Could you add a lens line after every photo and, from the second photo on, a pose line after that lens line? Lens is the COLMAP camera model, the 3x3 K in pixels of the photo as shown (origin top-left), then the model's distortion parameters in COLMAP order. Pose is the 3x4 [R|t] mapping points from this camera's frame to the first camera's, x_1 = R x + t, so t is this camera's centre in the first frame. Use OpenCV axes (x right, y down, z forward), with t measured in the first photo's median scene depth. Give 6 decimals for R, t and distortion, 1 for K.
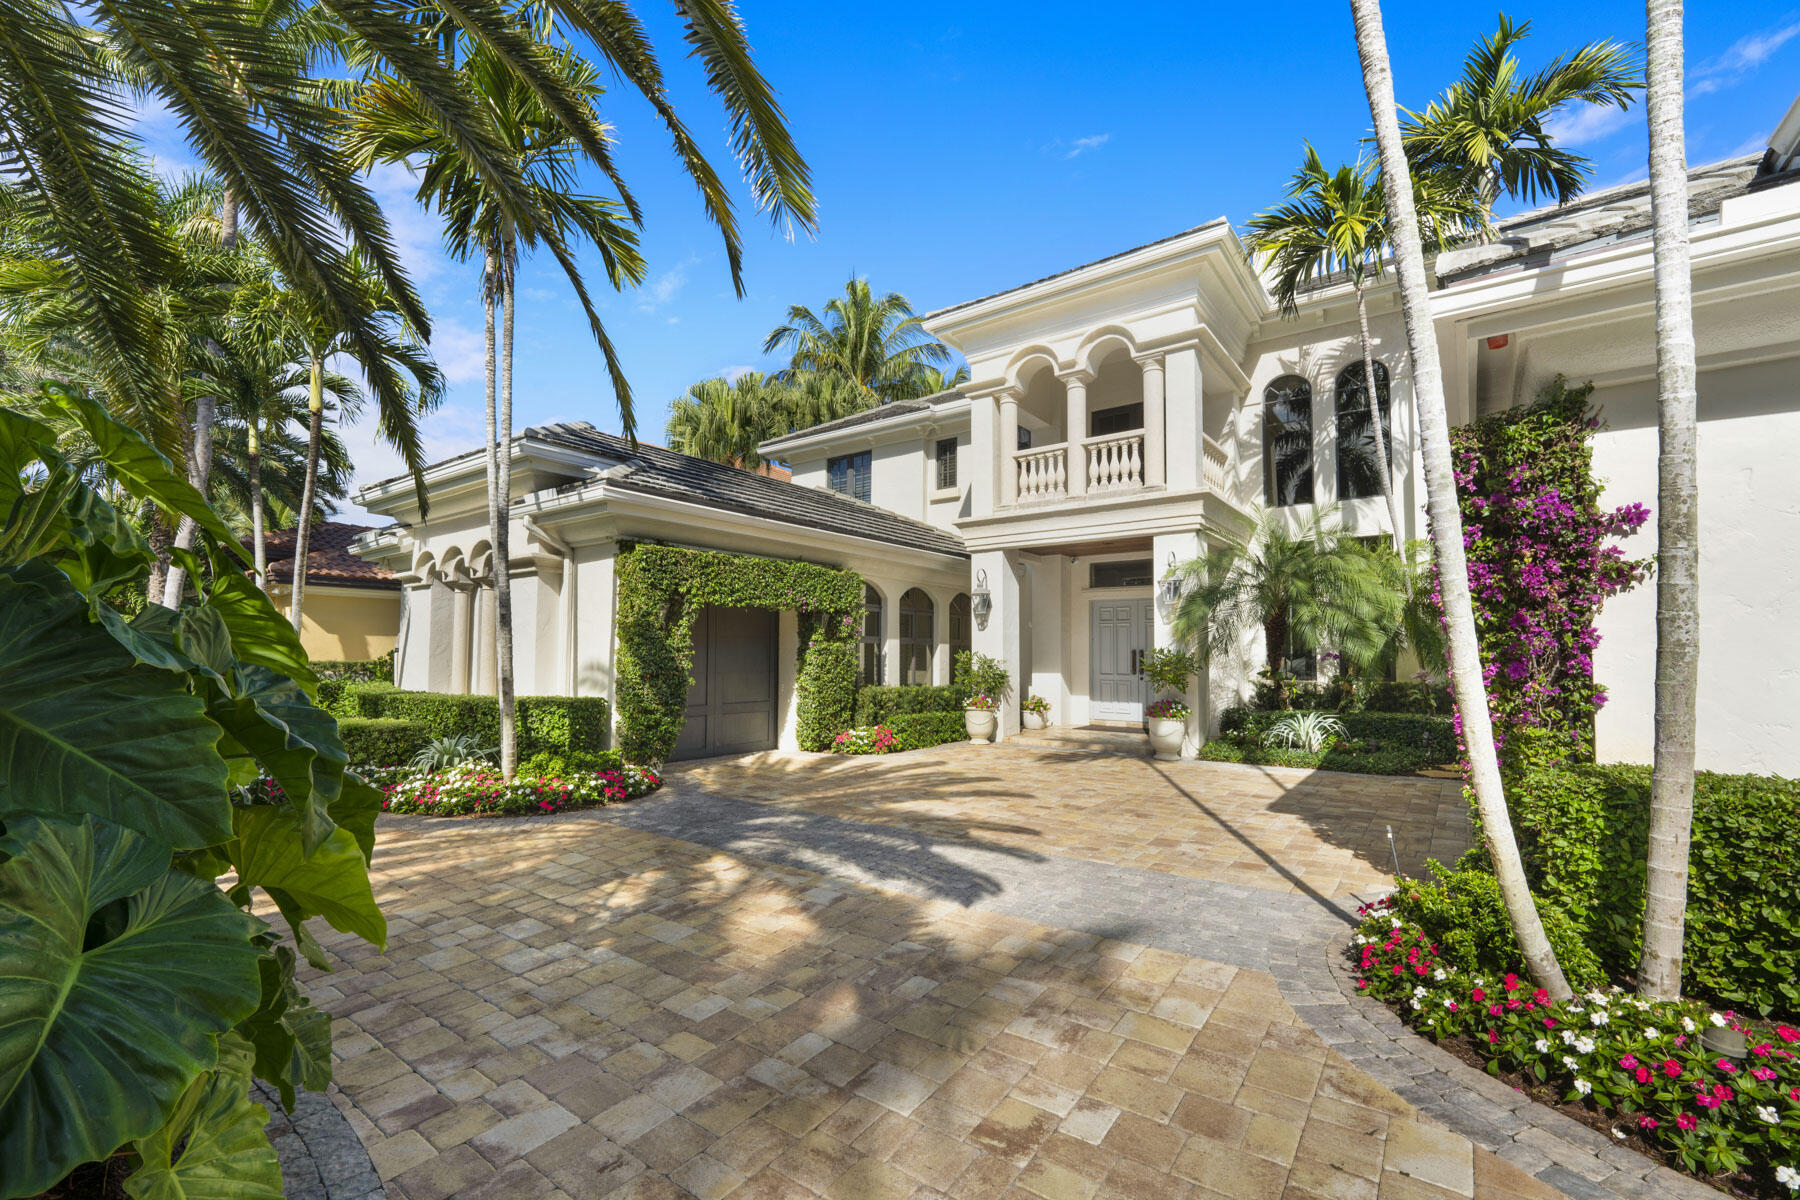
lens RADIAL K [[765.2, 0, 900.5], [0, 765.2, 631.1], [0, 0, 1]] dist [-0.002148, -0.000376]
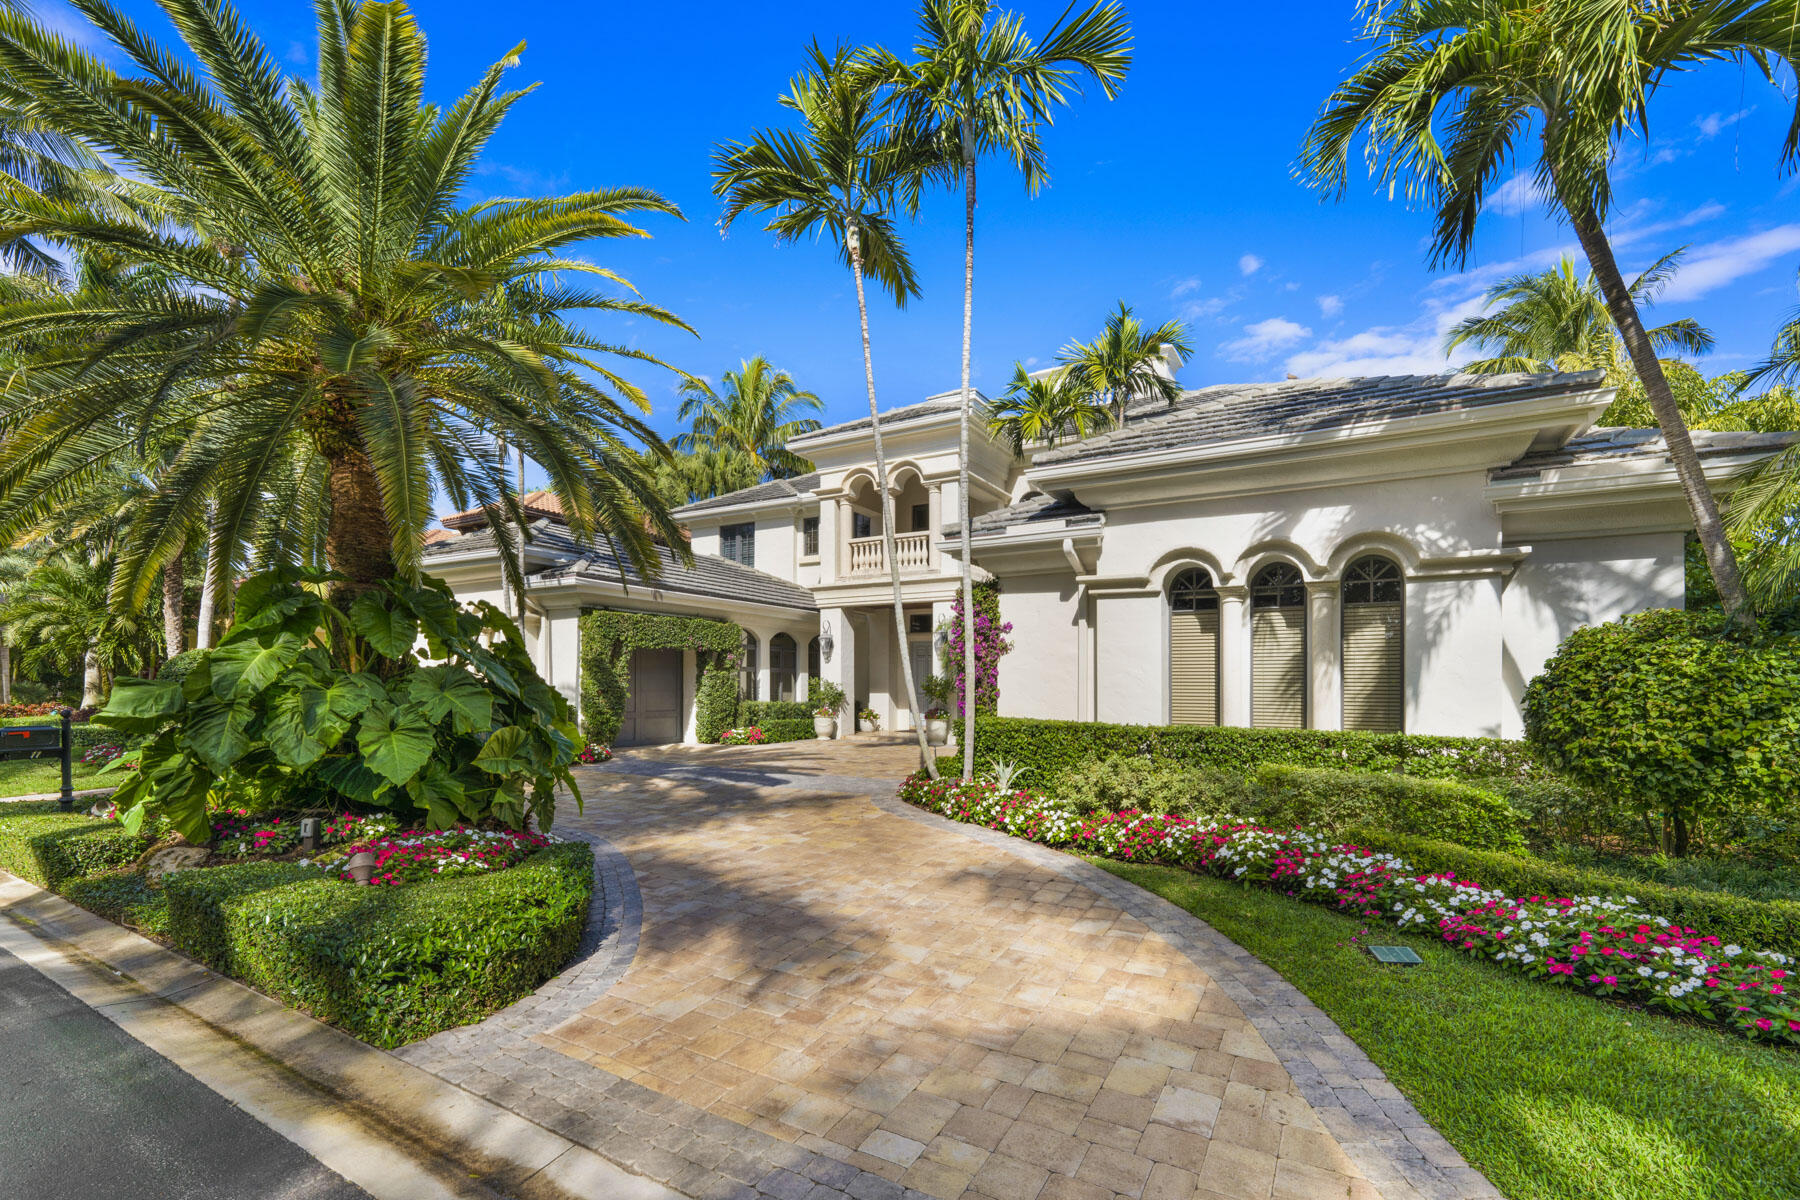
lens RADIAL K [[775.1, 0, 903.9], [0, 775.1, 703.7], [0, 0, 1]] dist [-0.002373, -0.000004]
pose [[0.992487, -0.001111, 0.122344, 0.078761], [-0.005961, 0.998332, 0.057421, -0.010252], [-0.122203, -0.057718, 0.990825, -0.527230]]
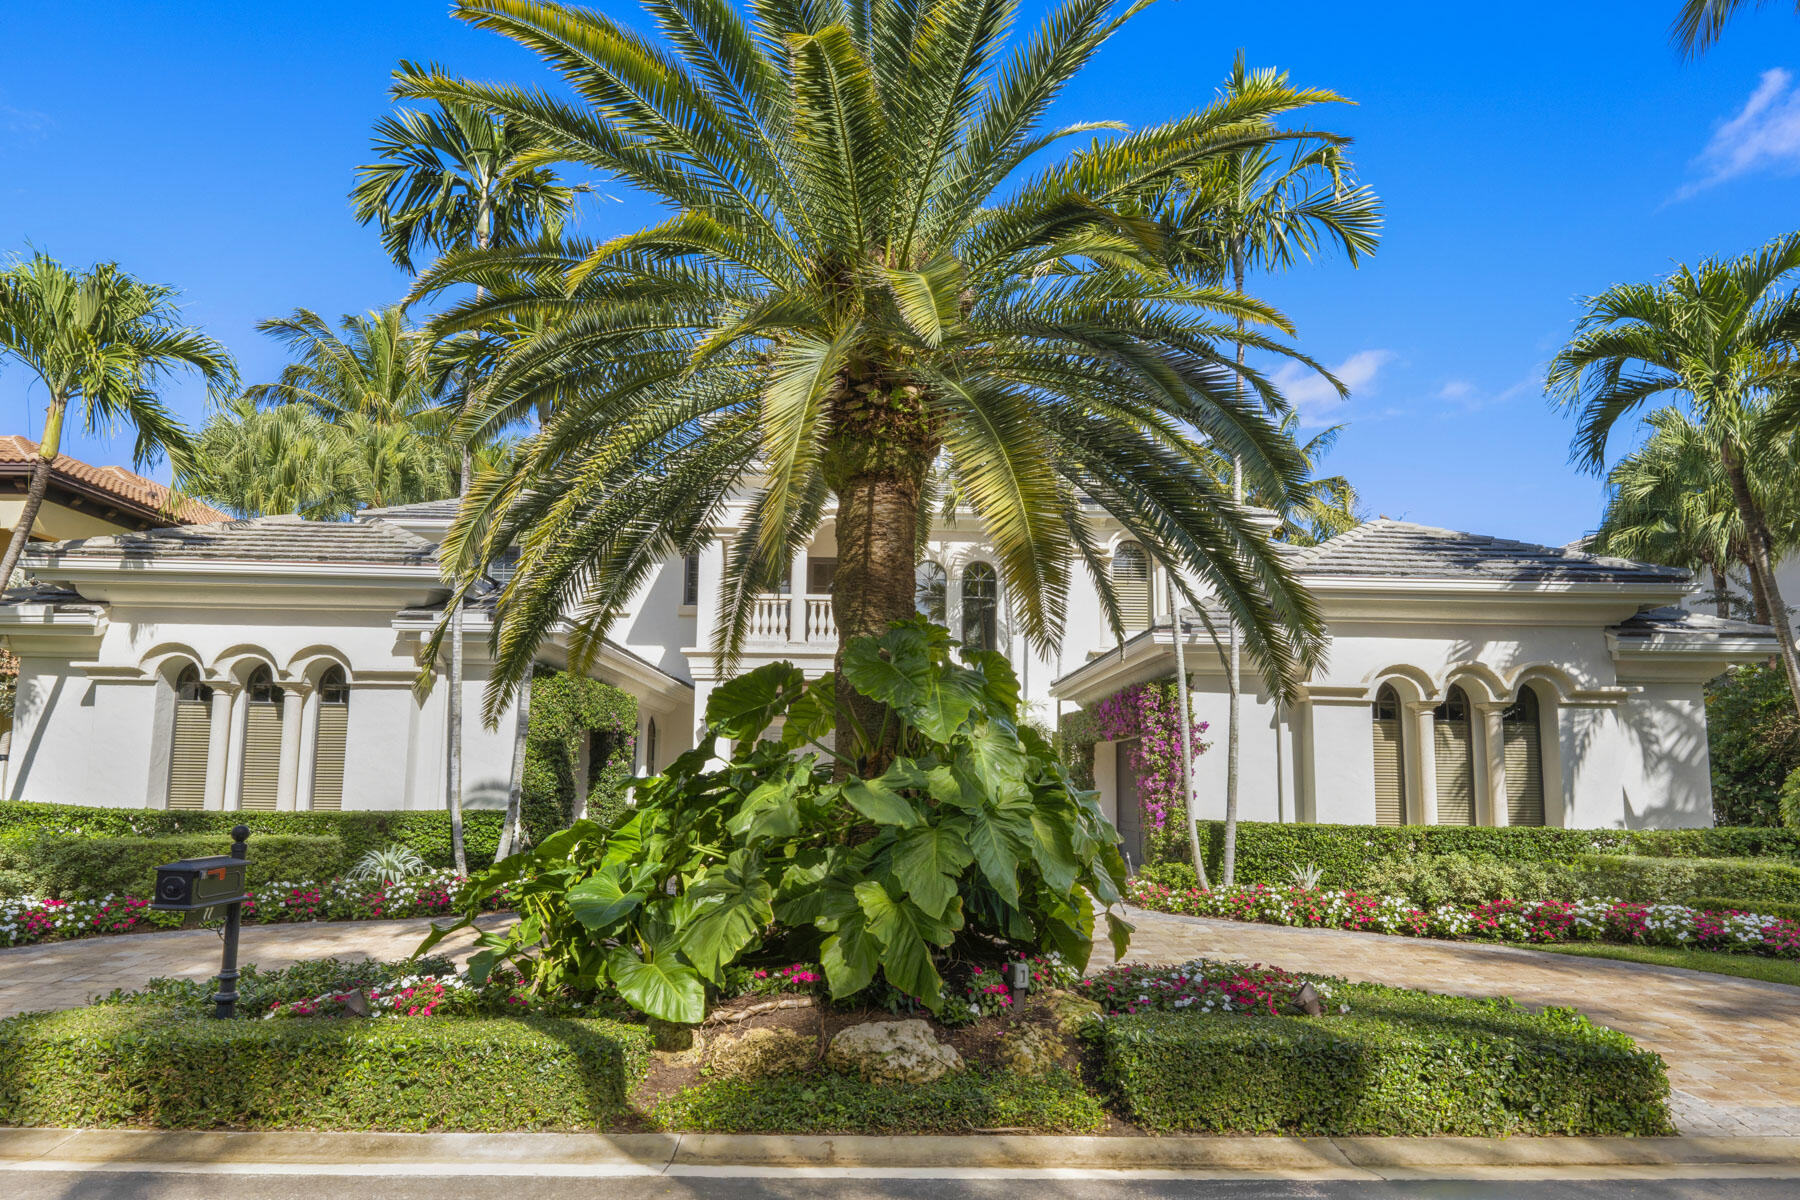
lens RADIAL K [[1024.8, 0, 897.6], [0, 1024.8, 686.2], [0, 0, 1]] dist [0.000559, 0.000339]
pose [[0.791043, 0.067678, 0.608006, -0.627106], [-0.031821, 0.997068, -0.069585, -0.002659], [-0.610933, 0.035697, 0.790877, -0.354460]]
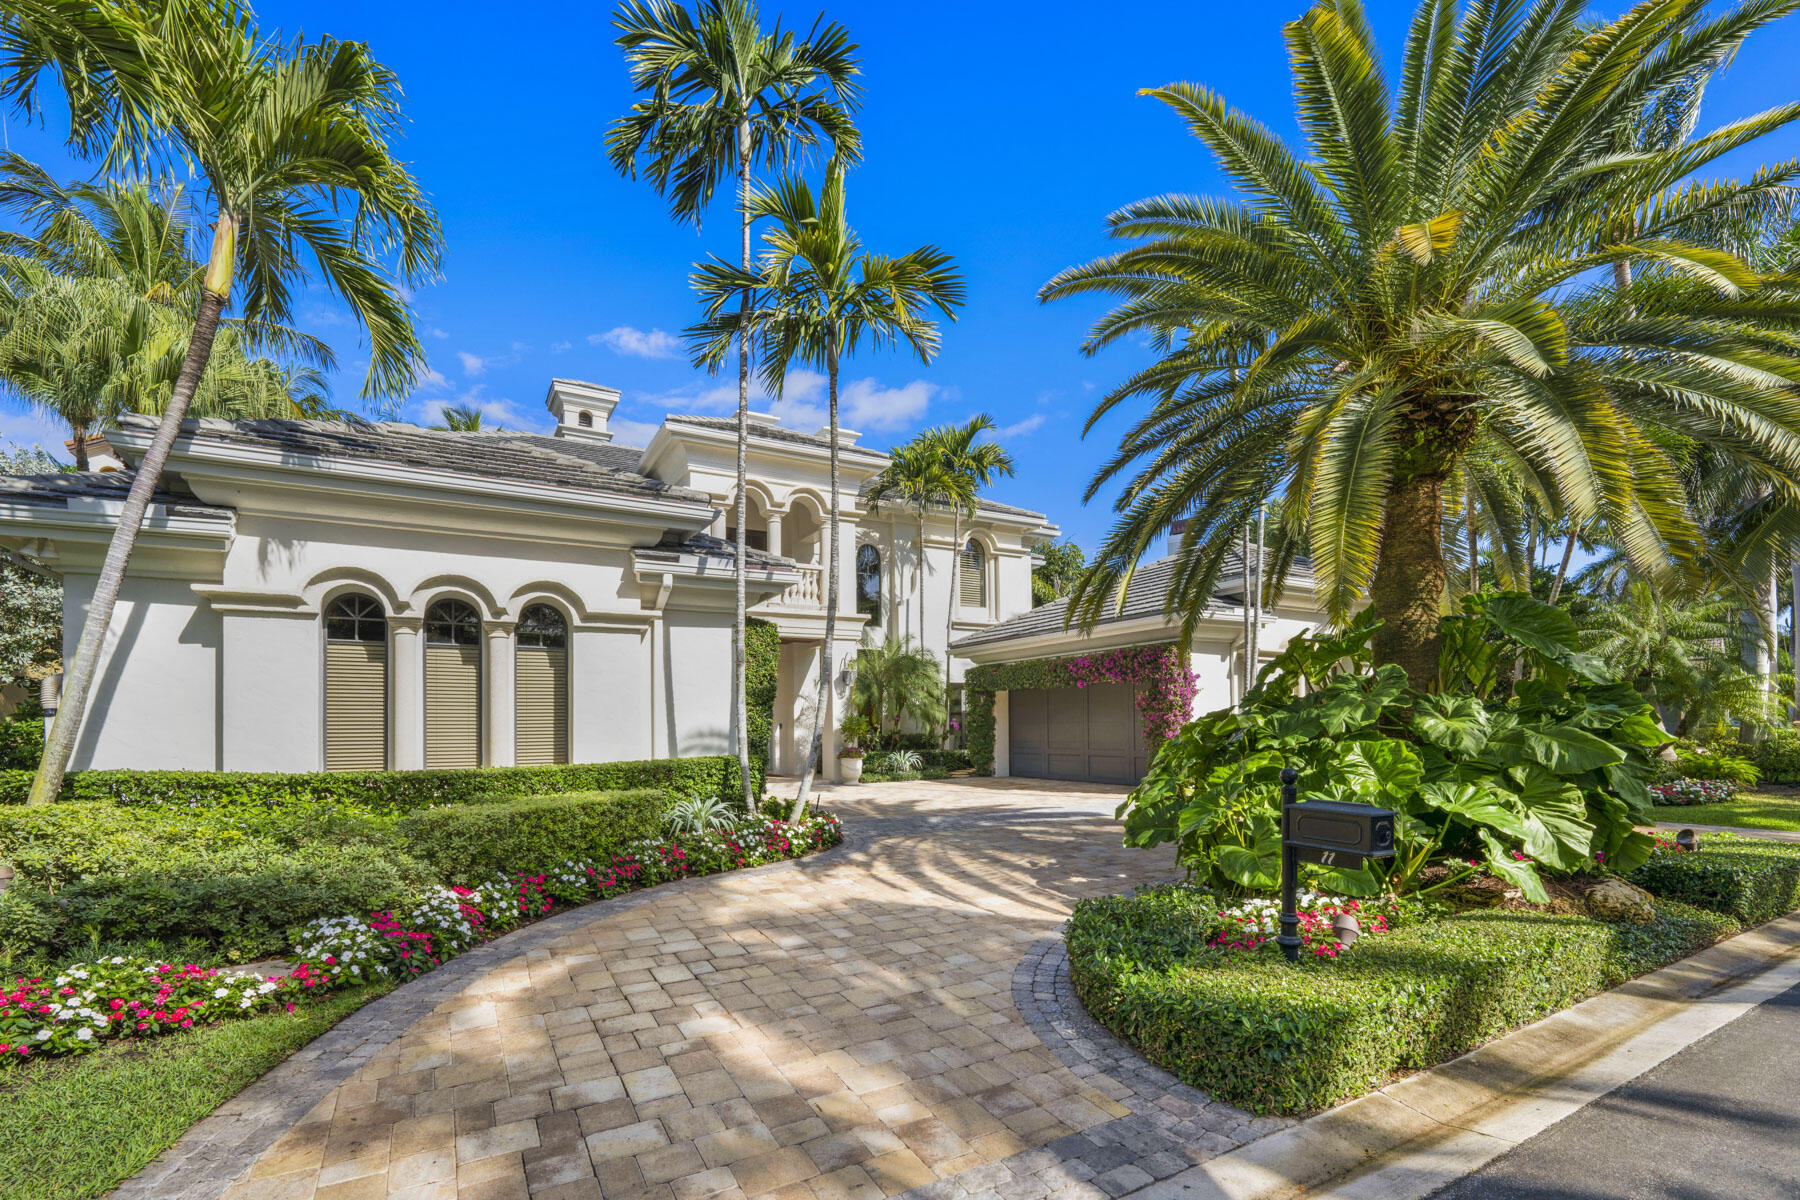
lens RADIAL K [[779.0, 0, 895.4], [0, 779.0, 714.4], [0, 0, 1]] dist [-0.022018, -0.000285]
pose [[0.403904, 0.004121, 0.914792, -0.976772], [-0.022500, 0.999732, 0.005431, 0.011663], [-0.914525, -0.022776, 0.403888, 0.252460]]
